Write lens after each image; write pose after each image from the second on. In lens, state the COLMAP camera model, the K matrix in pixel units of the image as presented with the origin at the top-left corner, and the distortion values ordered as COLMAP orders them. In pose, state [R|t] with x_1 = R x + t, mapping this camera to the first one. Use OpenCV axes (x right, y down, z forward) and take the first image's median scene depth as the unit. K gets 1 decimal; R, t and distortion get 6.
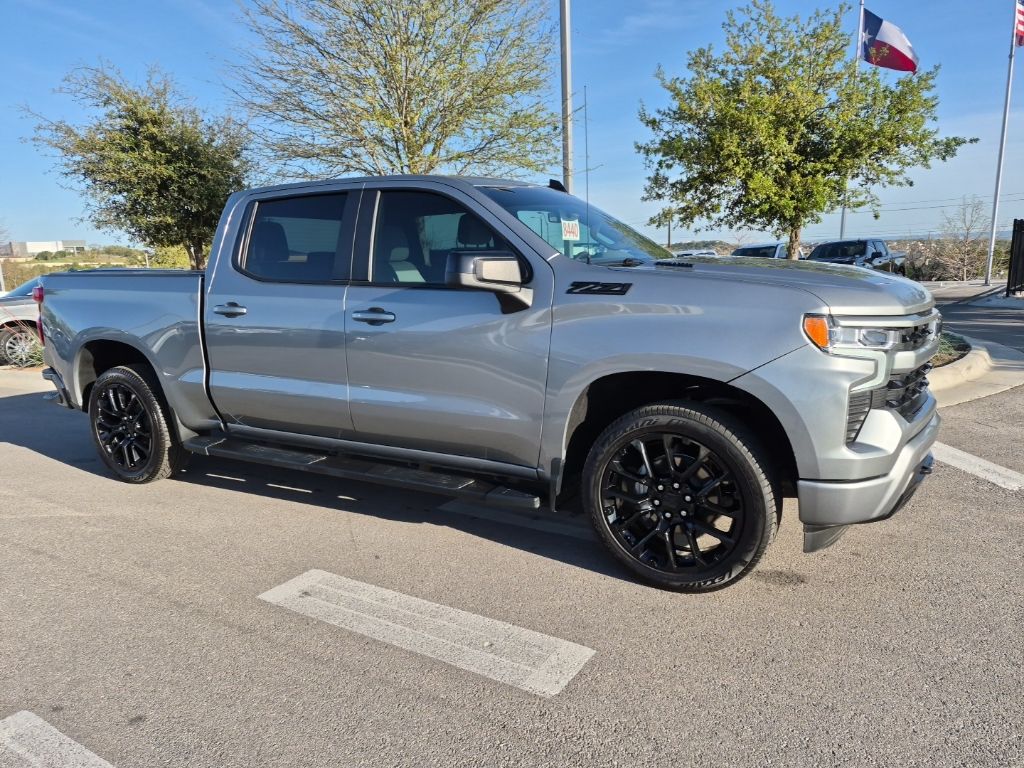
lens RADIAL K [[701.5, 0, 512.0], [0, 701.5, 384.0], [0, 0, 1]] dist [0.071282, -0.063076]
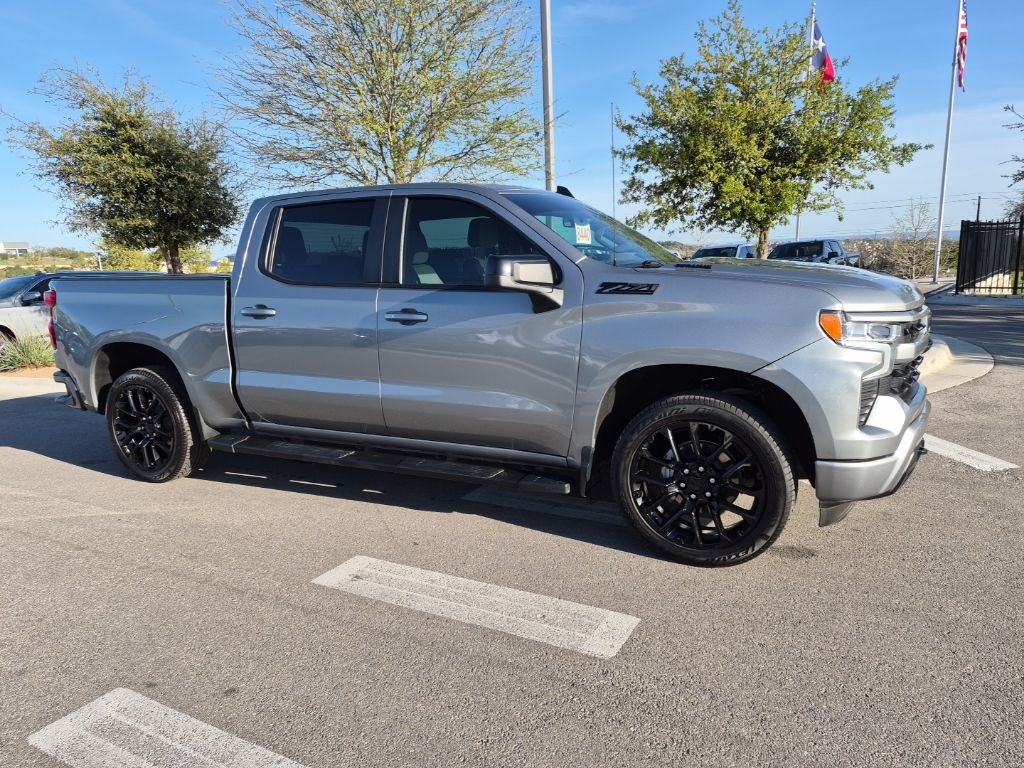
lens RADIAL K [[701.2, 0, 508.3], [0, 701.2, 382.0], [0, 0, 1]] dist [0.074887, -0.068144]
pose [[0.998593, -0.013155, 0.051363, -0.088760], [0.013337, 0.999906, -0.003203, 0.006763], [-0.051316, 0.003884, 0.998675, -0.056120]]
